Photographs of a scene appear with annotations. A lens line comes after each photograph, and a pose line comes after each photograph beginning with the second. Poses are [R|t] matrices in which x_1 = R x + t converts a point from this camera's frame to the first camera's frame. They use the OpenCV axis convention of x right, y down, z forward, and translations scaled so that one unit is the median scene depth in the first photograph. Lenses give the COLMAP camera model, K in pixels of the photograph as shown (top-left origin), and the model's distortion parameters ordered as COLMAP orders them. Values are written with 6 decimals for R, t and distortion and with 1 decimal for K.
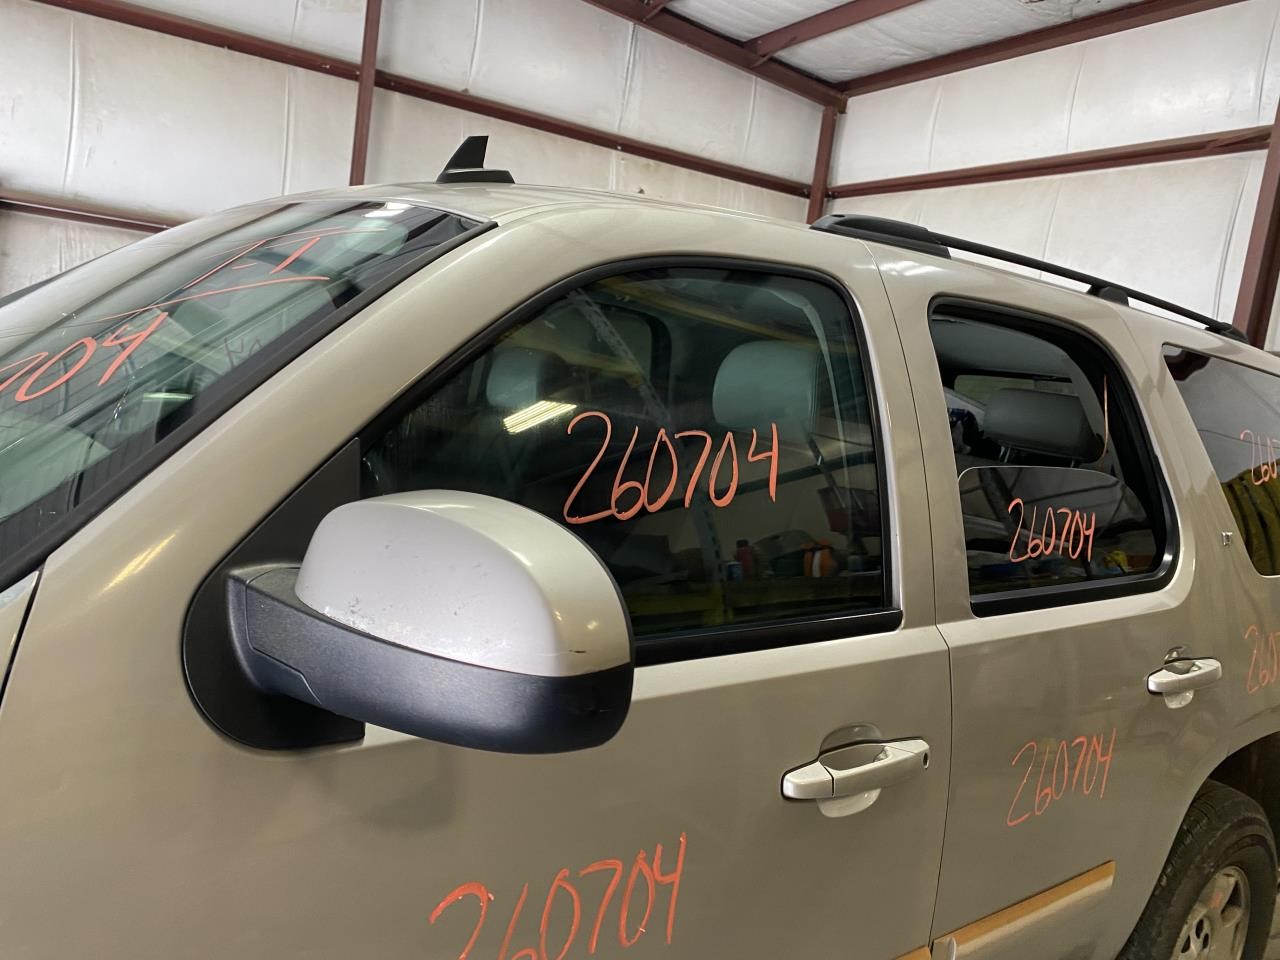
lens RADIAL K [[964.2, 0, 631.4], [0, 964.2, 480.9], [0, 0, 1]] dist [0.006482, -0.005569]
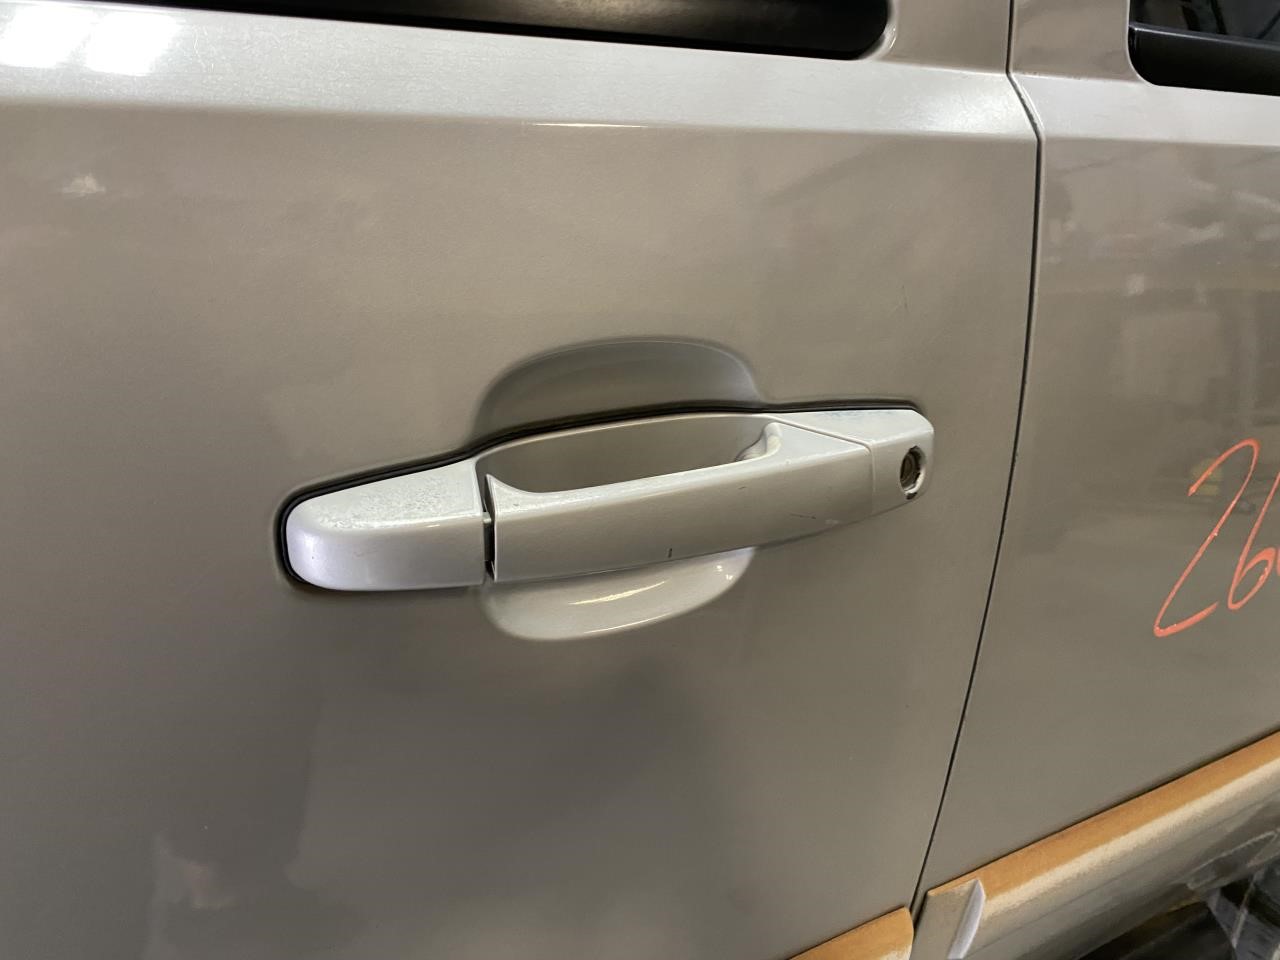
lens RADIAL K [[964.2, 0, 631.4], [0, 964.2, 480.9], [0, 0, 1]] dist [0.006482, -0.005569]
pose [[0.990504, 0.027956, -0.134610, 0.730758], [0.011062, 0.959728, 0.280713, 0.578436], [0.137036, -0.279537, 0.950305, 1.958578]]
